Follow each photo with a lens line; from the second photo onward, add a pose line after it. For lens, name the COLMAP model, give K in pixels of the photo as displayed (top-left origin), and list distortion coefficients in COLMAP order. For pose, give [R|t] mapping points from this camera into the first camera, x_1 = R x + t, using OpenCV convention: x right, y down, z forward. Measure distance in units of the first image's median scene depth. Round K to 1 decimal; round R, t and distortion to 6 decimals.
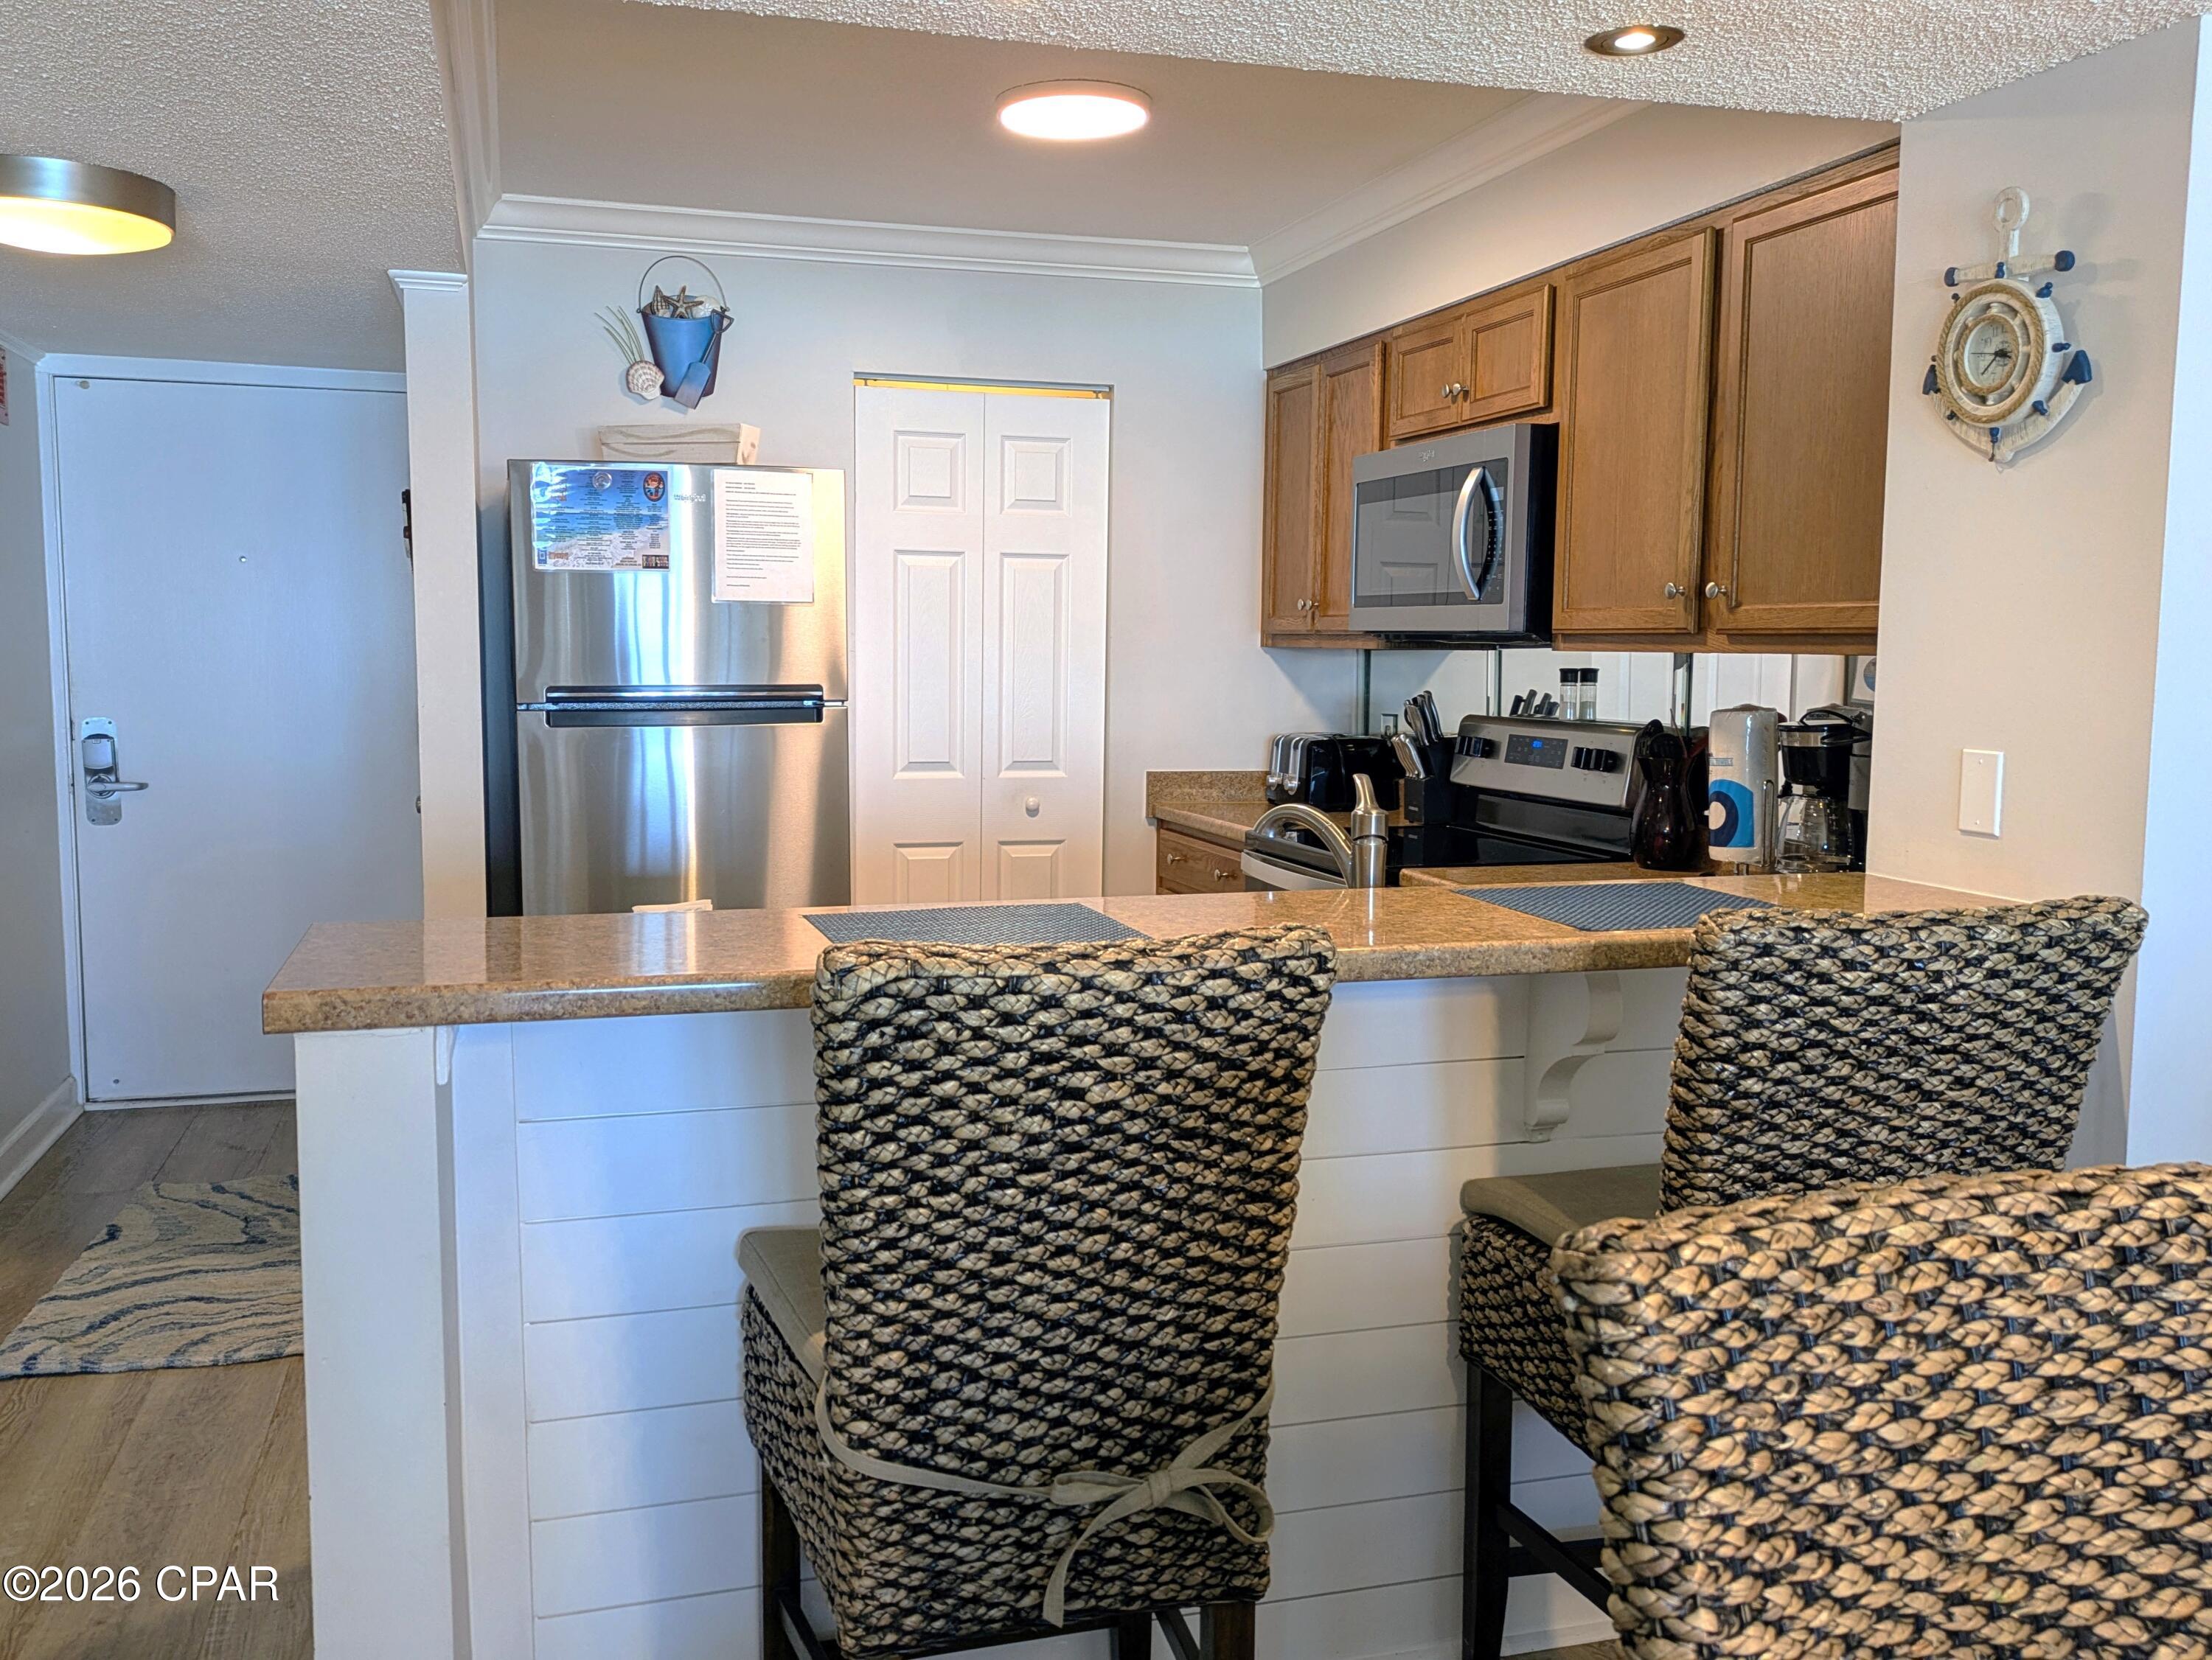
lens RADIAL K [[1866.3, 0, 1086.2], [0, 1866.3, 819.2], [0, 0, 1]] dist [0.092023, -0.120547]
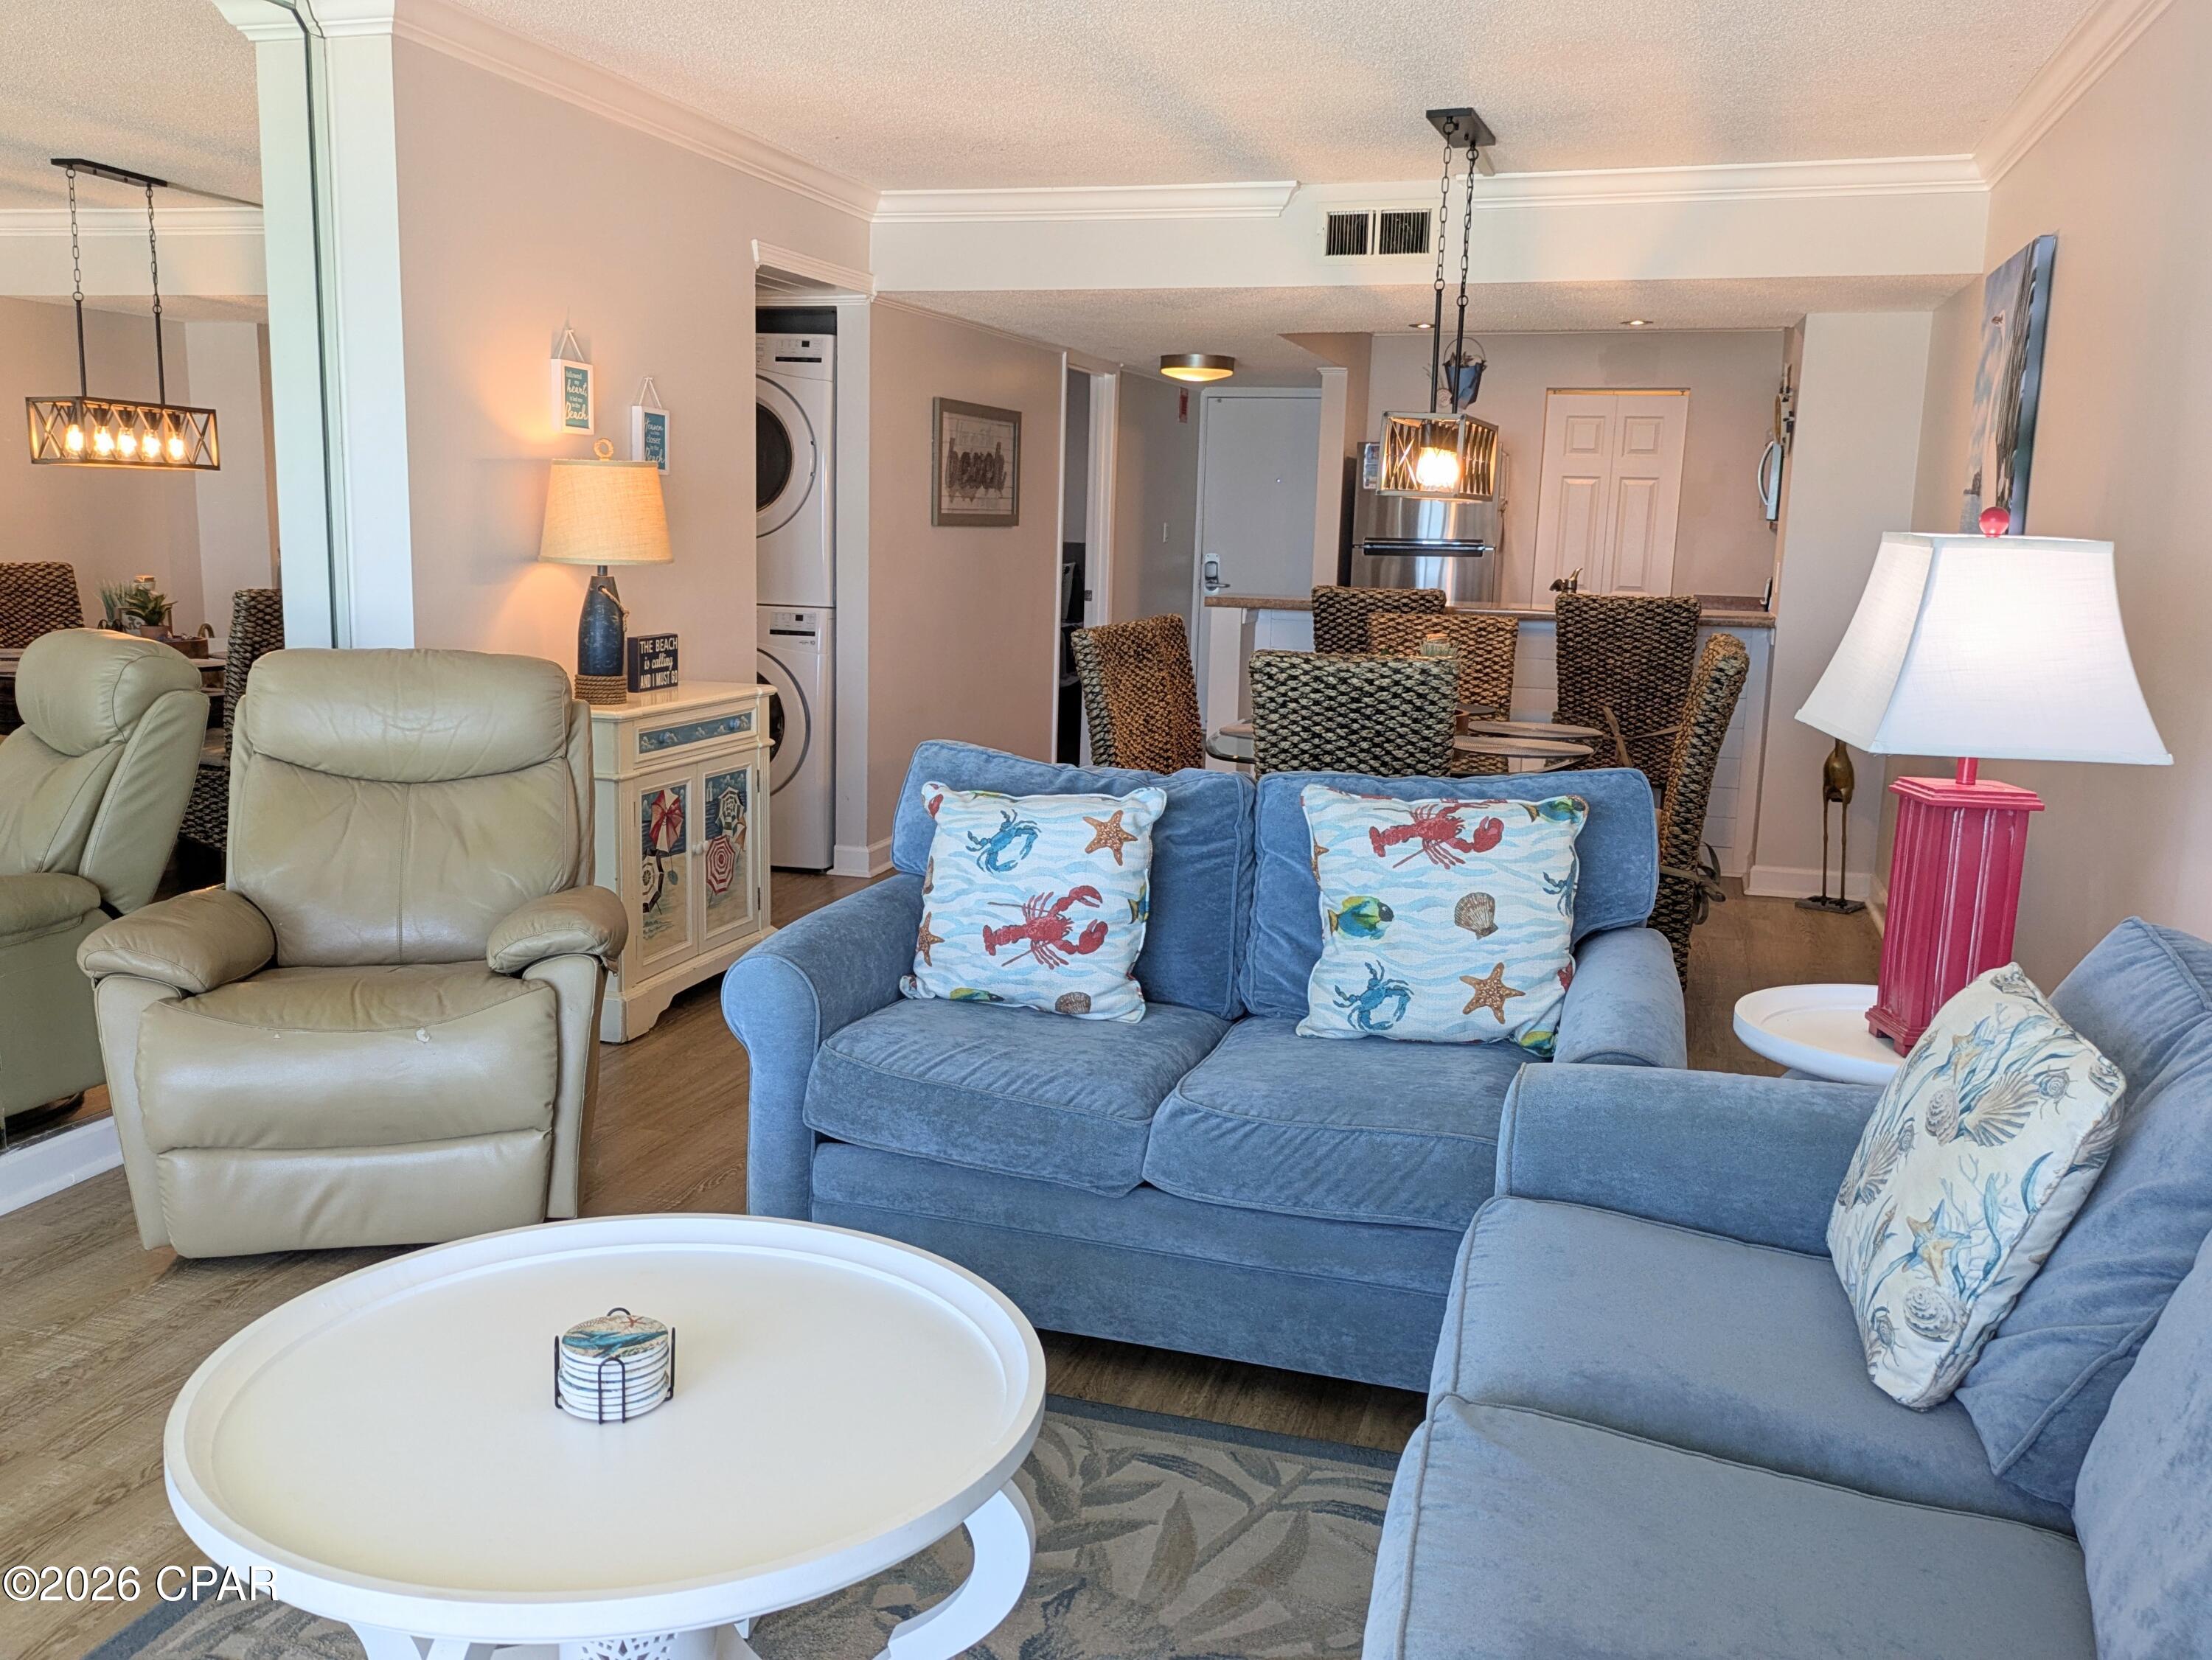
lens RADIAL K [[1866.3, 0, 1086.2], [0, 1866.3, 819.2], [0, 0, 1]] dist [0.092023, -0.120547]
pose [[0.835829, 0.104076, -0.539034, 0.615777], [-0.074601, 0.994290, 0.076298, 0.108075], [0.543897, -0.023560, 0.838821, -1.000233]]
